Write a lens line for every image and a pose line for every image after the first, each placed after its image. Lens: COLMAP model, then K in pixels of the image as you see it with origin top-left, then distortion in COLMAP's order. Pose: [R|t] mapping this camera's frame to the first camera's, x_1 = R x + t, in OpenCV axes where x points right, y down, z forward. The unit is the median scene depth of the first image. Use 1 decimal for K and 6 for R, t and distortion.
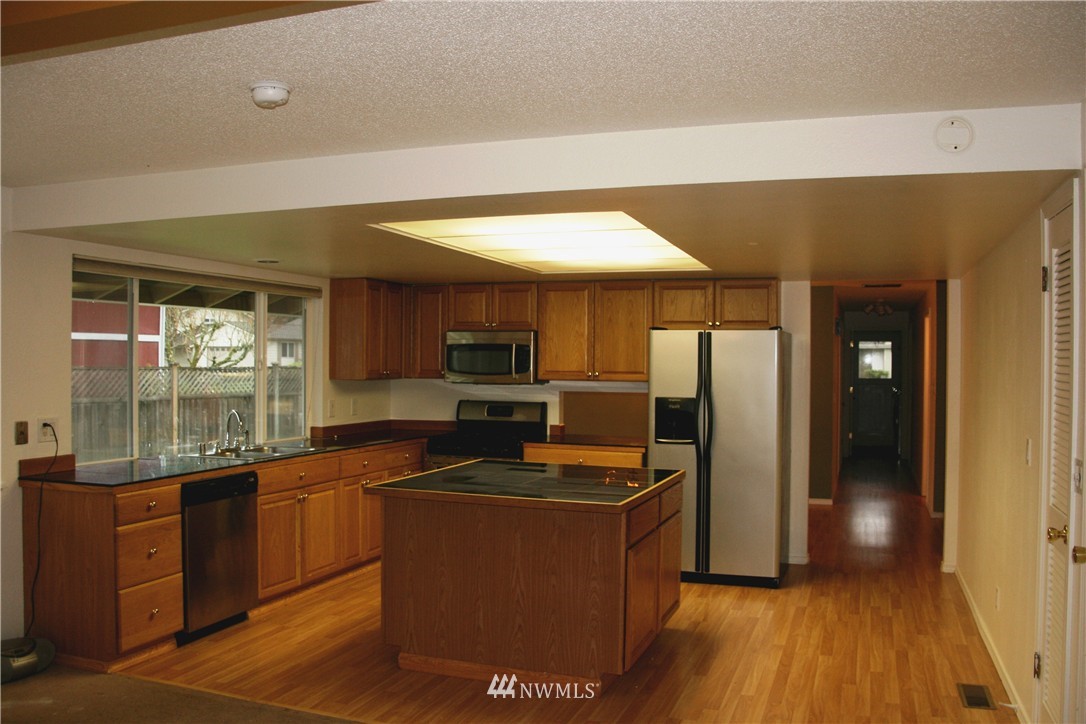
lens RADIAL K [[921.2, 0, 544.6], [0, 921.2, 362.0], [0, 0, 1]] dist [-0.115344, 0.002471]
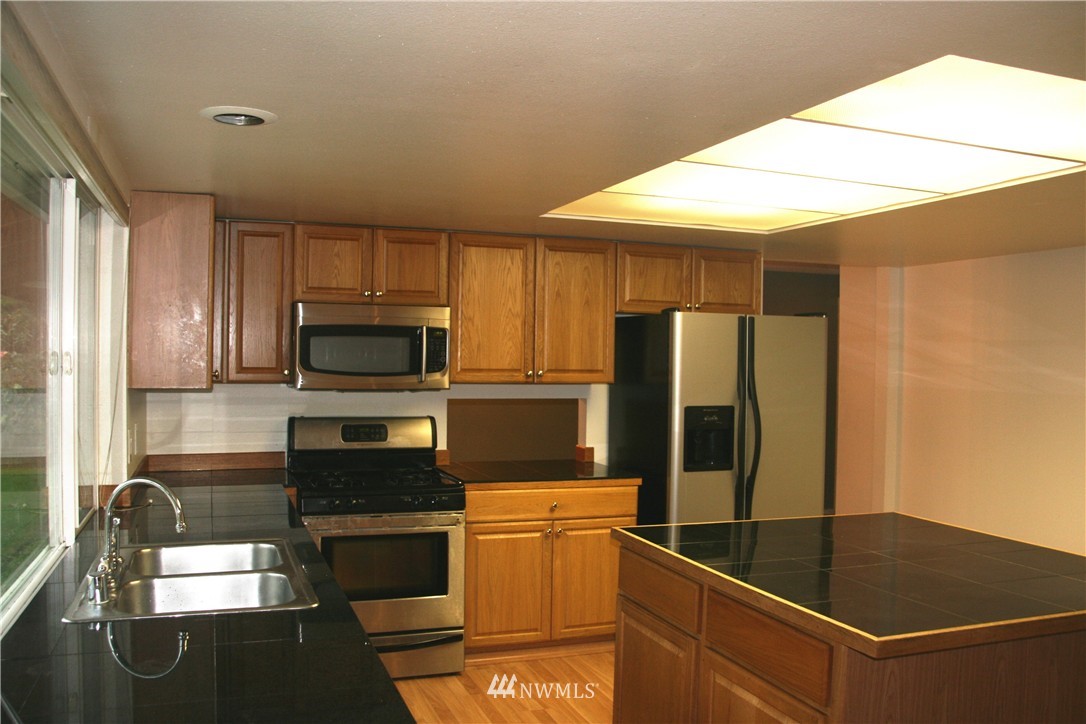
lens RADIAL K [[921.2, 0, 540.8], [0, 921.2, 364.4], [0, 0, 1]] dist [-0.115344, 0.002471]
pose [[0.786101, -0.000522, 0.618098, -0.357622], [-0.006775, 0.999932, 0.009461, 0.000033], [-0.618061, -0.011625, 0.786044, 0.458373]]
